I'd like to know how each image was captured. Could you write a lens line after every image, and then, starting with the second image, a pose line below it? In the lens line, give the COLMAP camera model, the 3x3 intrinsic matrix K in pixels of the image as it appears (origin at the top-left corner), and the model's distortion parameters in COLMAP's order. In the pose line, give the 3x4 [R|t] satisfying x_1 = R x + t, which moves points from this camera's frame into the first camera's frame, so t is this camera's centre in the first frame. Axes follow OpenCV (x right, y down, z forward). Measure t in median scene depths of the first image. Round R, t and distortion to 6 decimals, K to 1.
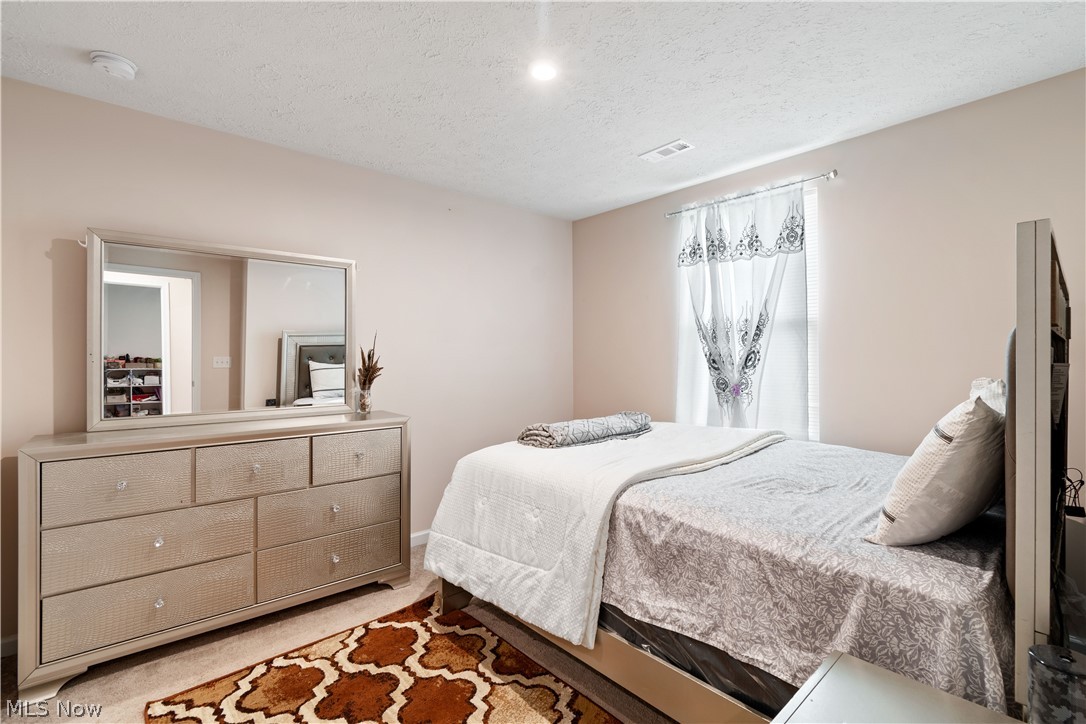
lens RADIAL K [[484.0, 0, 542.0], [0, 484.0, 356.9], [0, 0, 1]] dist [0.019877, -0.000154]
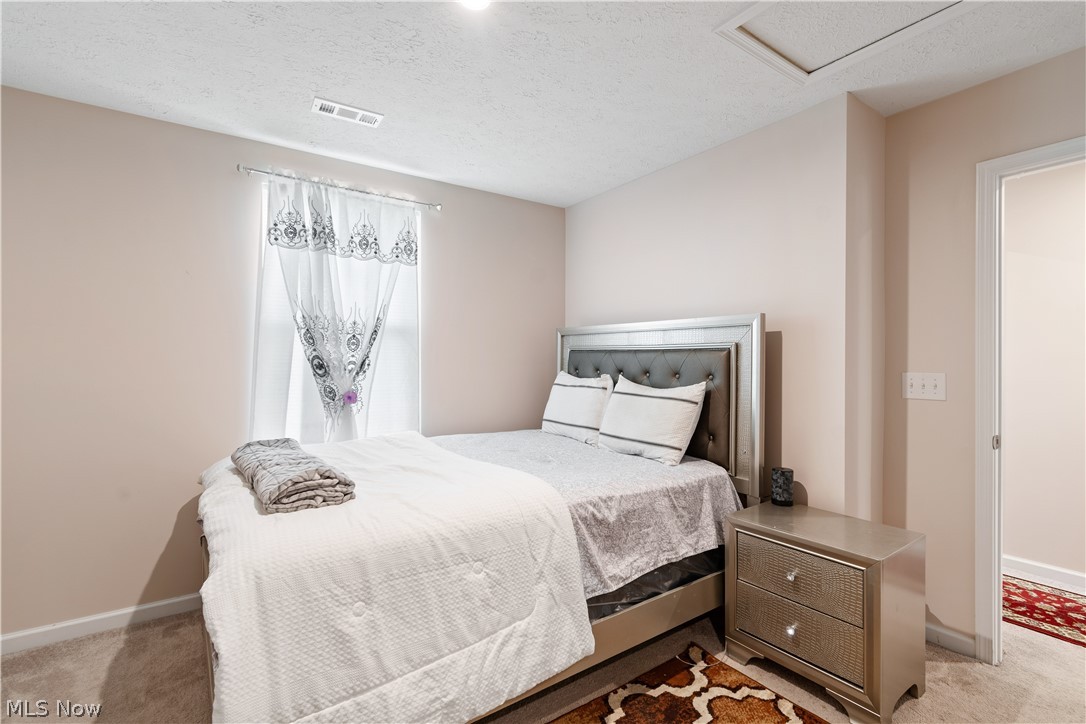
lens RADIAL K [[509.4, 0, 550.0], [0, 509.4, 360.4], [0, 0, 1]] dist [-0.001232, -0.000696]
pose [[0.101484, 0.003342, 0.994832, -0.818143], [-0.004566, 0.999985, -0.002893, -0.002917], [-0.994827, -0.004249, 0.101498, 0.824042]]
